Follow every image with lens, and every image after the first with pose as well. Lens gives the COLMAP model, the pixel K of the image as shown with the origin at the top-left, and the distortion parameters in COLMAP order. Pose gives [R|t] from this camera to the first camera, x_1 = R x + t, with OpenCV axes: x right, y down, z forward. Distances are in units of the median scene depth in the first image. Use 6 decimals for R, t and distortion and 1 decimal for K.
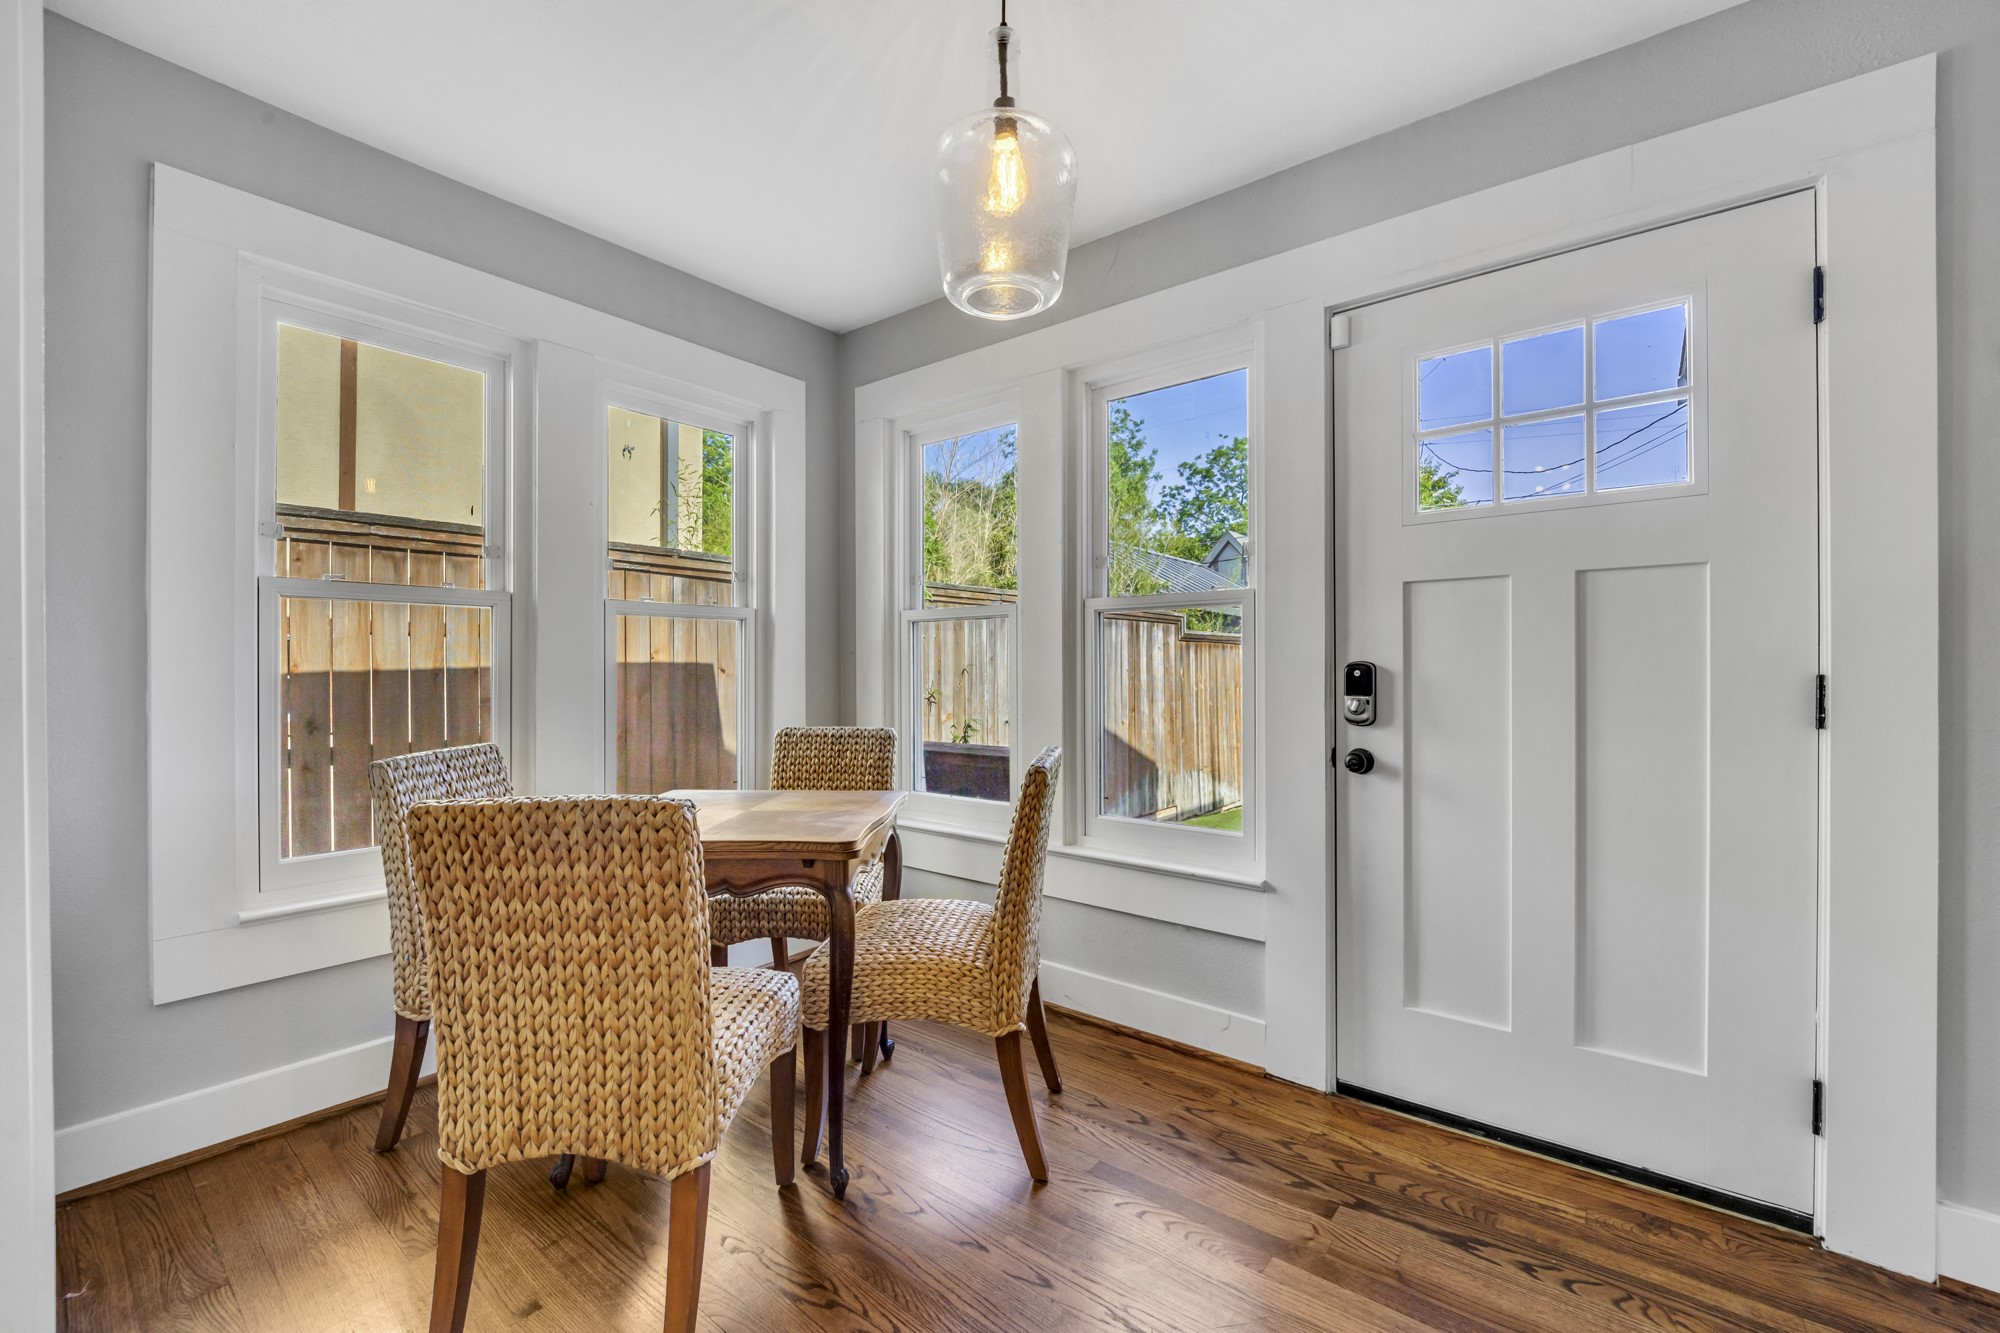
lens RADIAL K [[819.6, 0, 982.2], [0, 819.6, 670.8], [0, 0, 1]] dist [-0.007262, -0.003767]
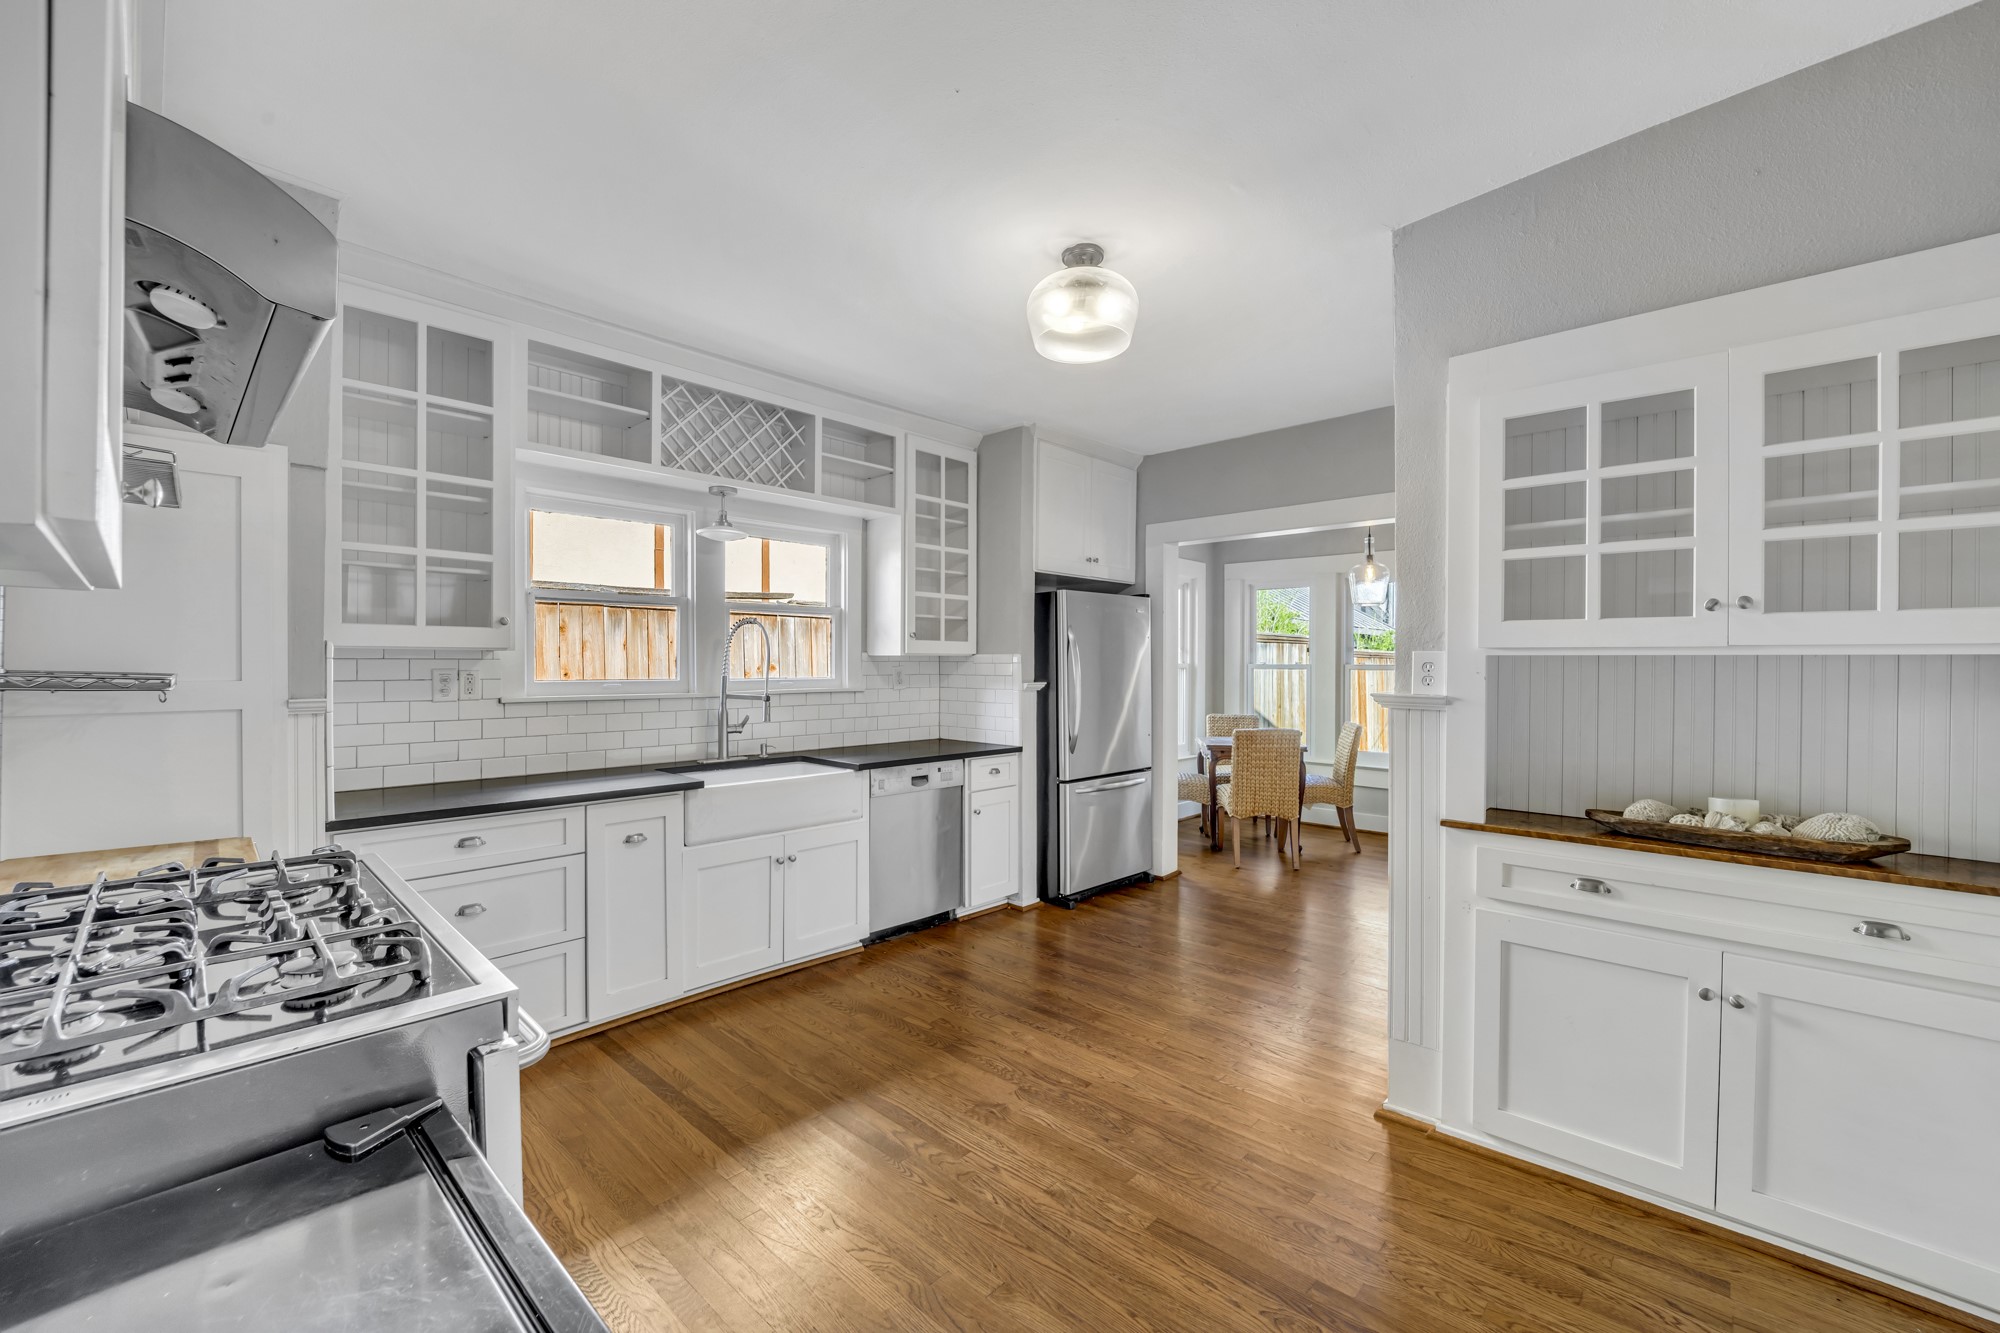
lens RADIAL K [[819.6, 0, 991.5], [0, 819.6, 674.5], [0, 0, 1]] dist [-0.007262, -0.003767]
pose [[0.997288, 0.003875, -0.073498, -0.980718], [-0.003049, 0.999931, 0.011340, -0.107359], [0.073537, -0.011085, 0.997231, -2.011216]]
